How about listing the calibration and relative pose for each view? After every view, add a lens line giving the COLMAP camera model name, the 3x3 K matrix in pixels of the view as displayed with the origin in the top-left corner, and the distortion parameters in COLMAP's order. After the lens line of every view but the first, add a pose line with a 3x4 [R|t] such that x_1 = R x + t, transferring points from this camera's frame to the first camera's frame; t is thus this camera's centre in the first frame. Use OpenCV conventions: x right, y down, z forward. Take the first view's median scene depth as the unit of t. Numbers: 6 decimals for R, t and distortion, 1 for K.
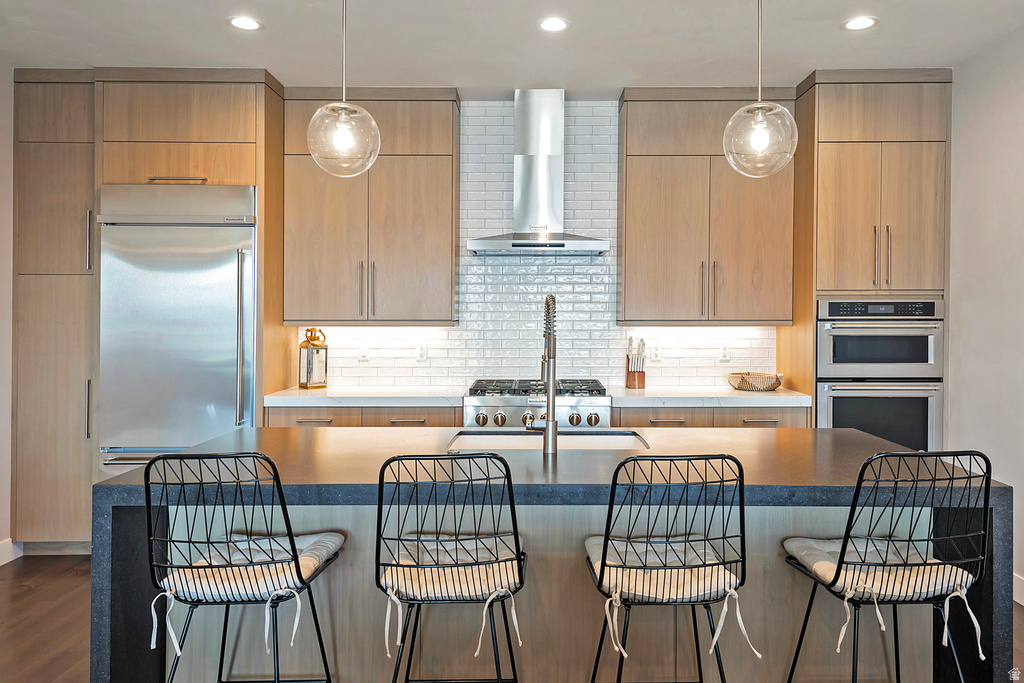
lens RADIAL K [[716.8, 0, 567.1], [0, 716.8, 323.0], [0, 0, 1]] dist [-0.021383, 0.009575]
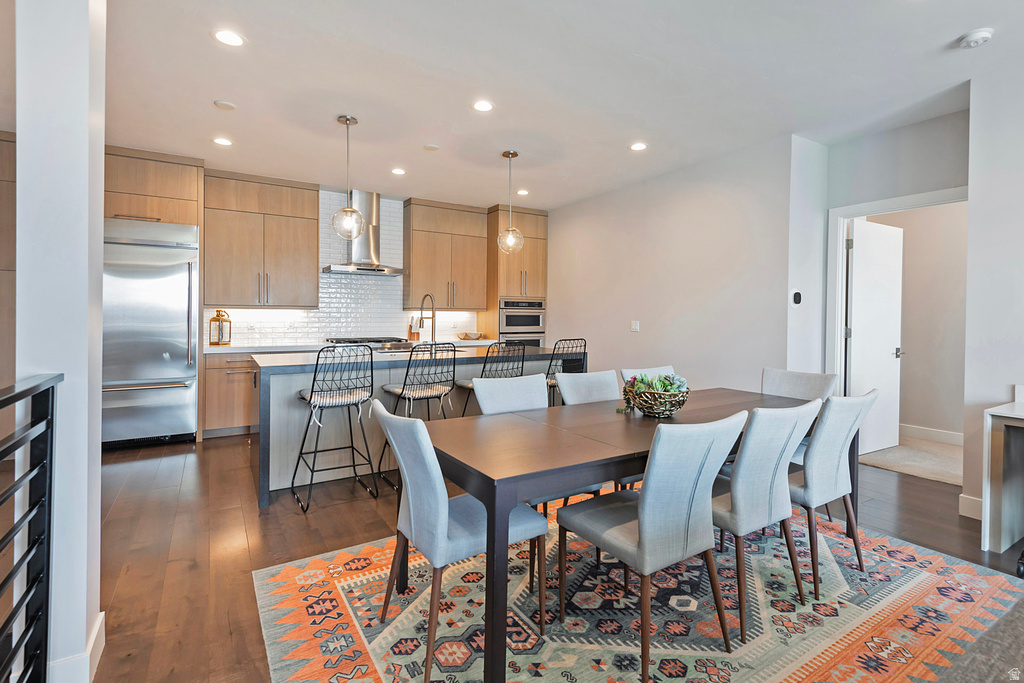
lens RADIAL K [[486.8, 0, 552.7], [0, 486.8, 330.3], [0, 0, 1]] dist [0.005305, -0.006802]
pose [[0.832429, -0.007086, 0.554086, -0.371578], [-0.004328, 0.999805, 0.019289, 0.033584], [-0.554114, -0.018455, 0.832236, -0.417117]]
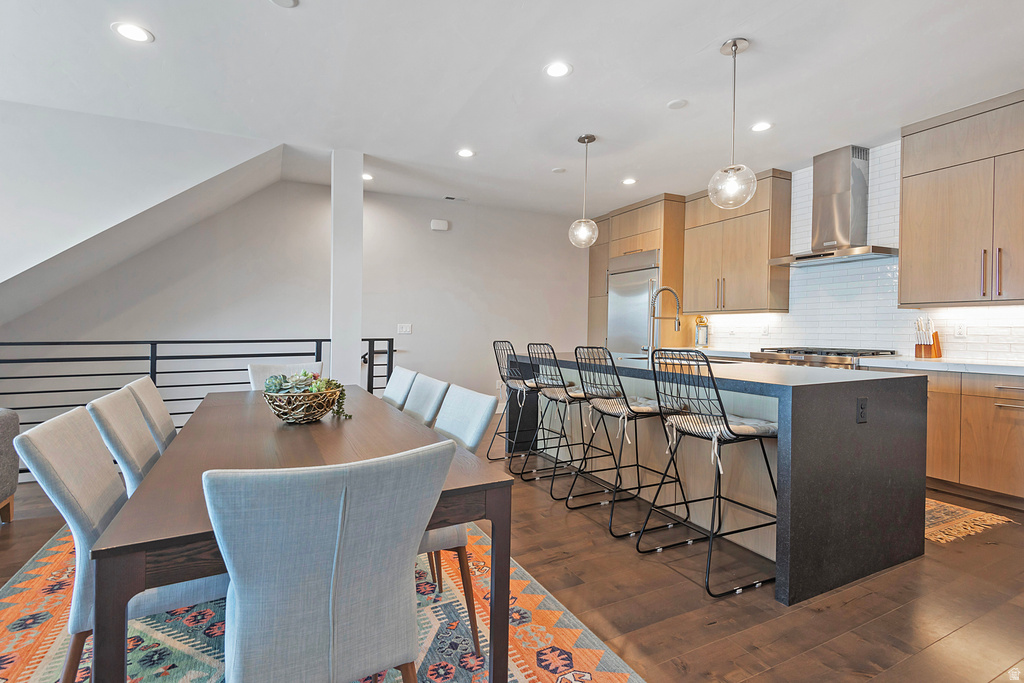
lens RADIAL K [[486.8, 0, 503.0], [0, 486.8, 332.1], [0, 0, 1]] dist [0.005305, -0.006802]
pose [[0.449548, 0.005886, -0.893237, 0.576304], [0.000497, 0.999976, 0.006840, 0.042469], [0.893256, -0.003519, 0.449534, -0.053524]]
